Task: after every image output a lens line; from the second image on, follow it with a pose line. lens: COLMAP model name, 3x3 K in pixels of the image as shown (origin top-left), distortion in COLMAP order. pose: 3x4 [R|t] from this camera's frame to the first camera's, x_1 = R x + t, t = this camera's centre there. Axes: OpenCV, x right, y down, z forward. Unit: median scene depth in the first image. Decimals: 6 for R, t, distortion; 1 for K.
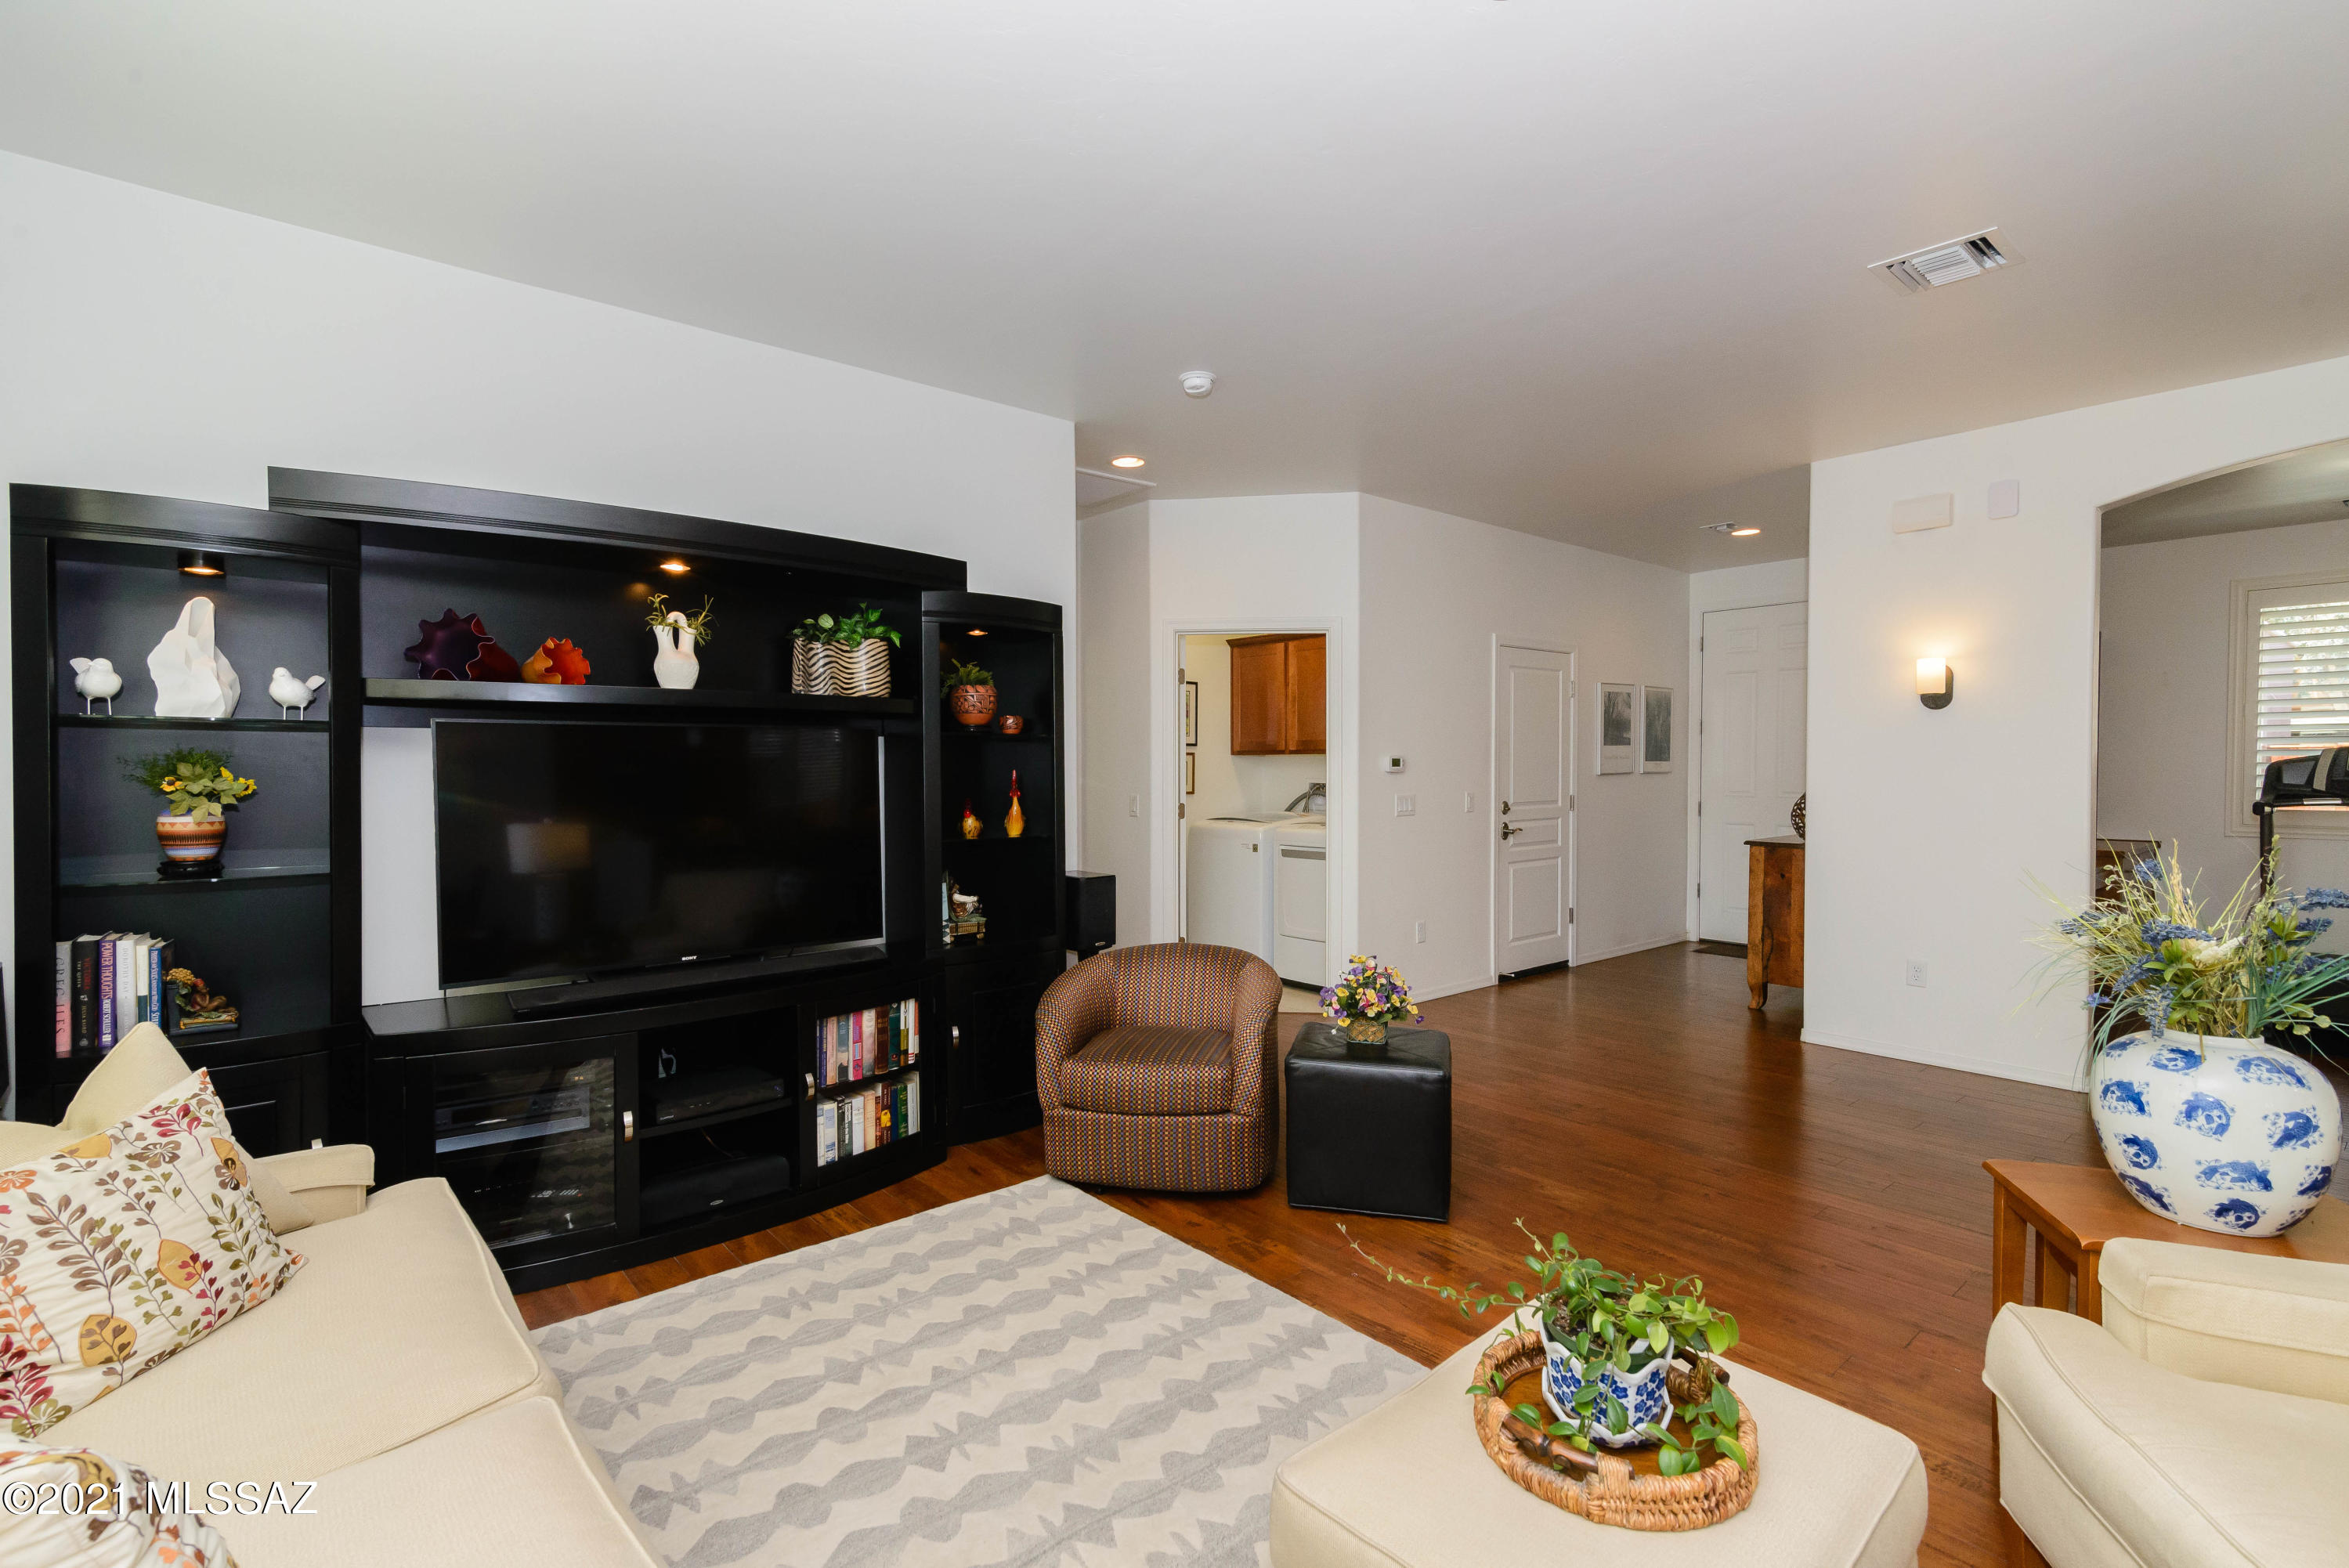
lens RADIAL K [[1071.3, 0, 1174.4], [0, 1071.3, 795.9], [0, 0, 1]] dist [0.019823, -0.003875]
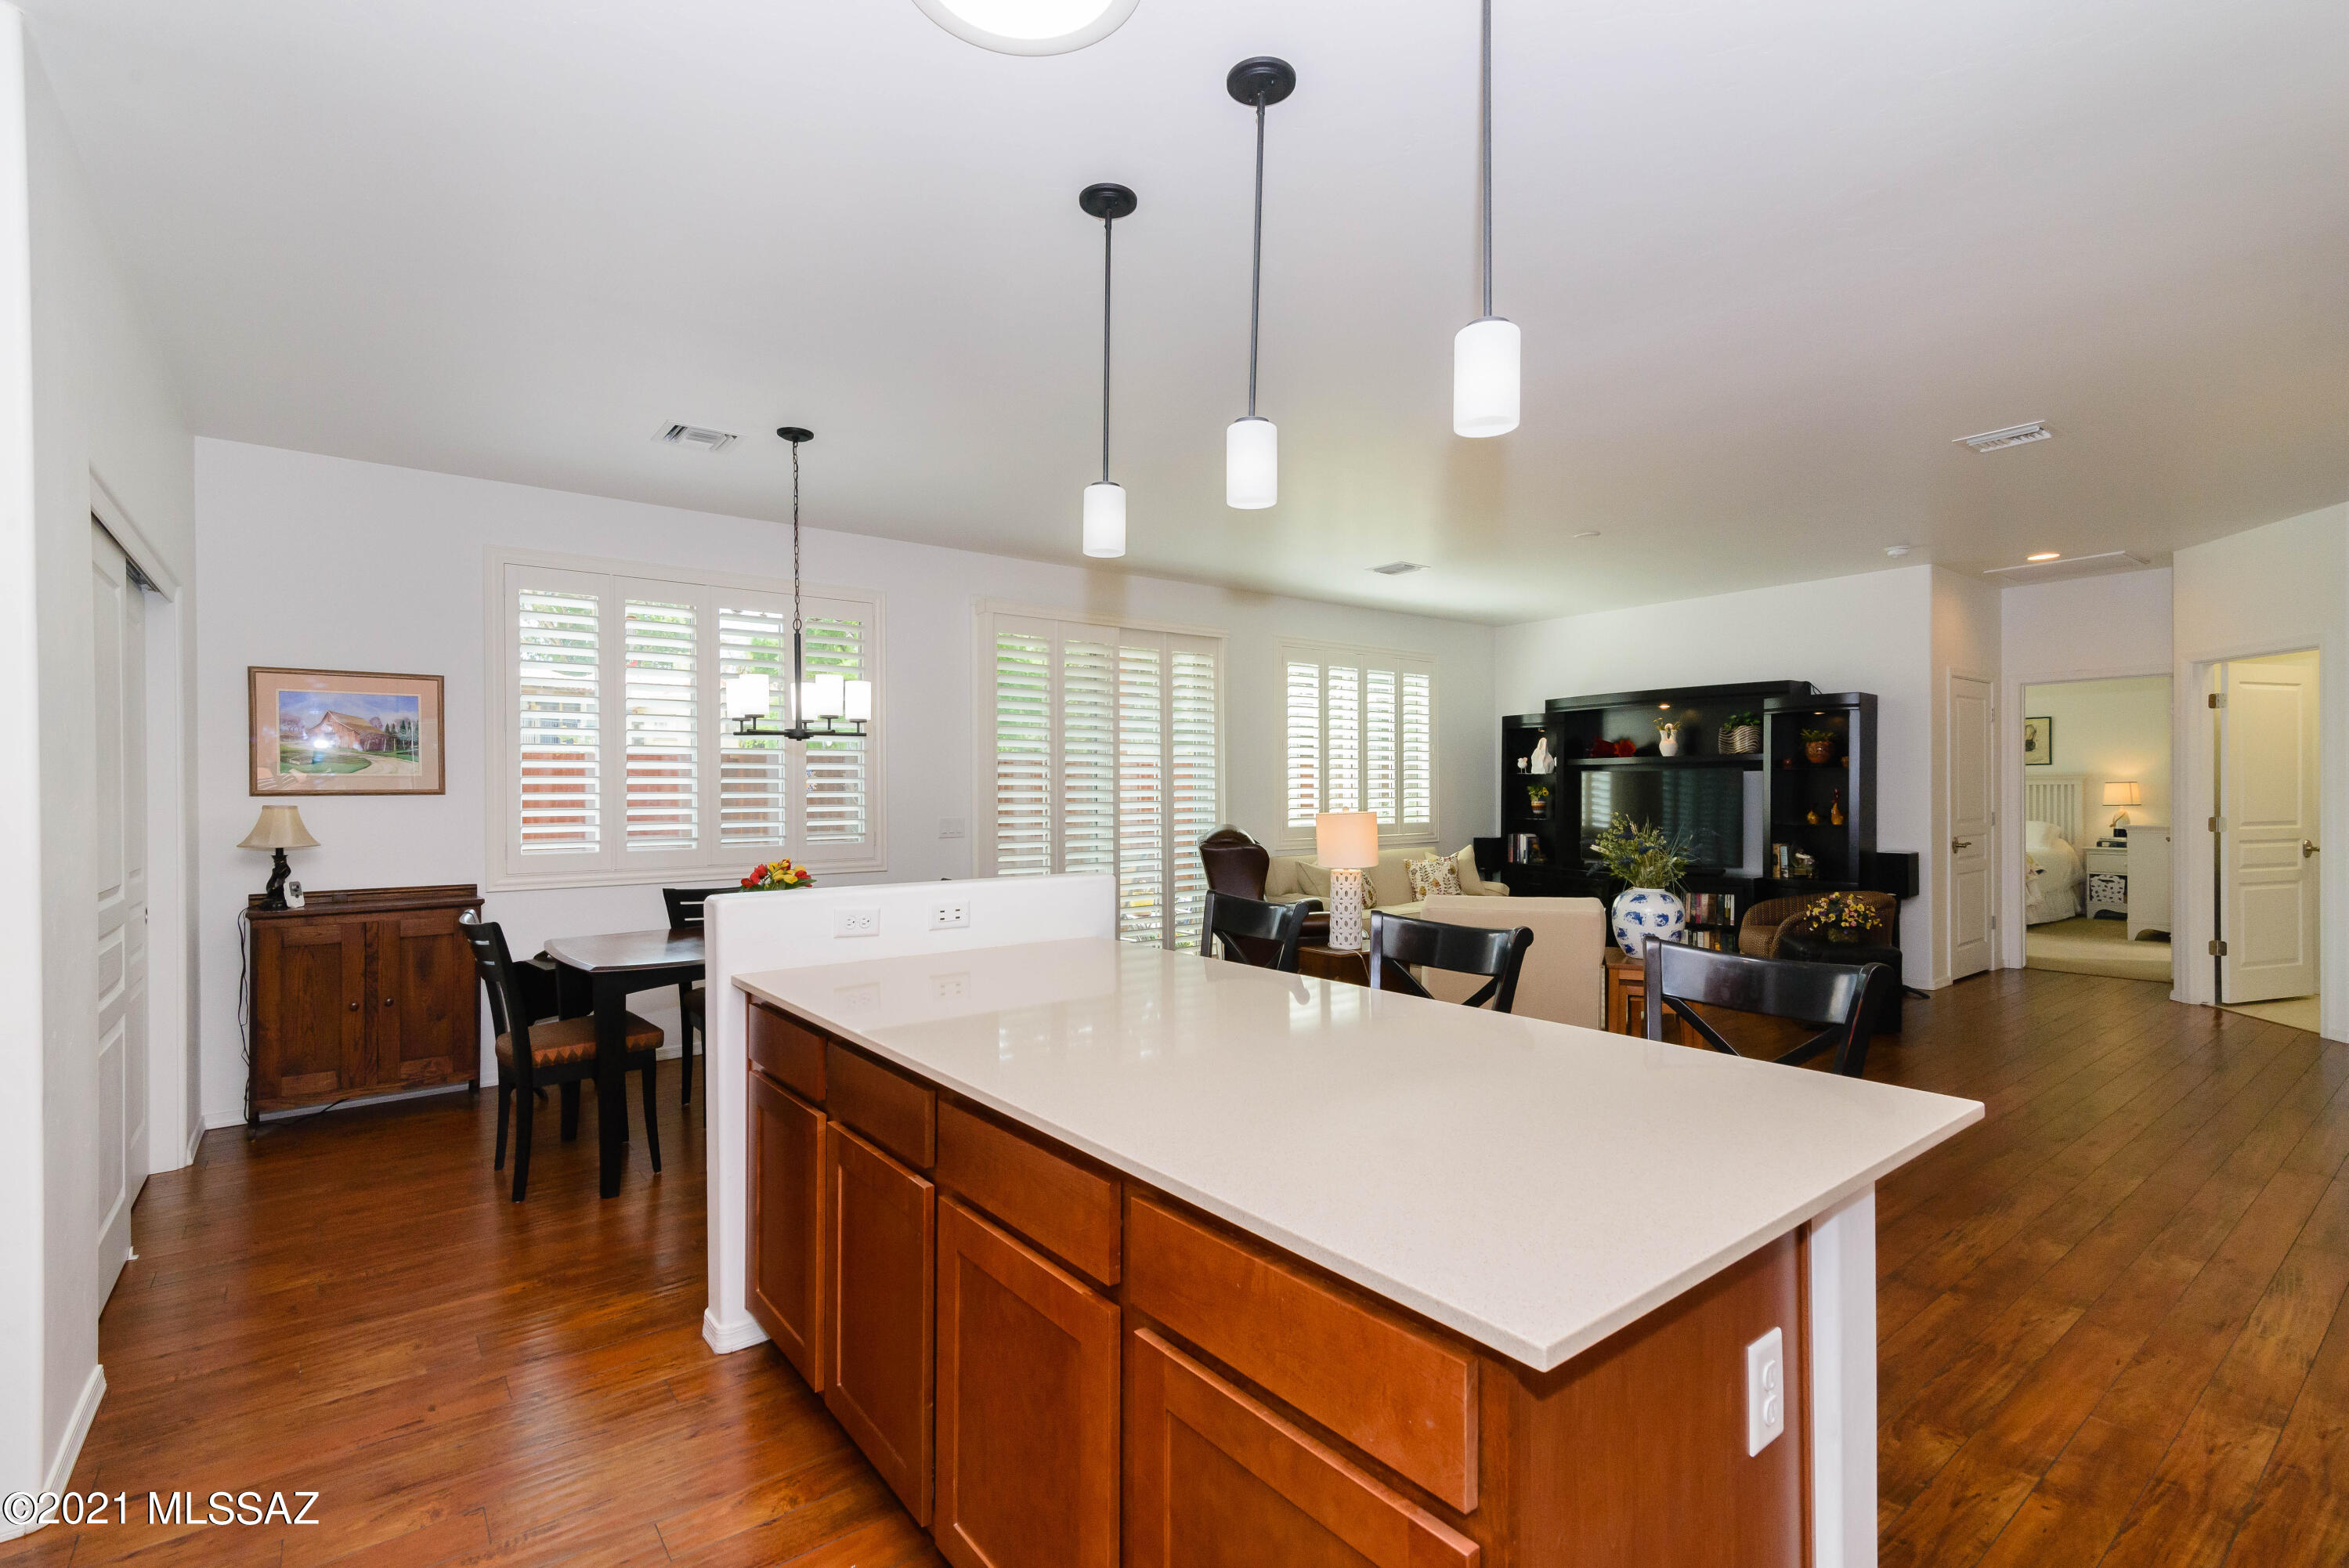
lens RADIAL K [[1071.3, 0, 1174.4], [0, 1071.3, 795.9], [0, 0, 1]] dist [0.019823, -0.003875]
pose [[-0.035936, 0.006159, -0.999335, 2.319548], [-0.023756, 0.999693, 0.007015, 0.004045], [0.999072, 0.023992, -0.035778, -0.044262]]
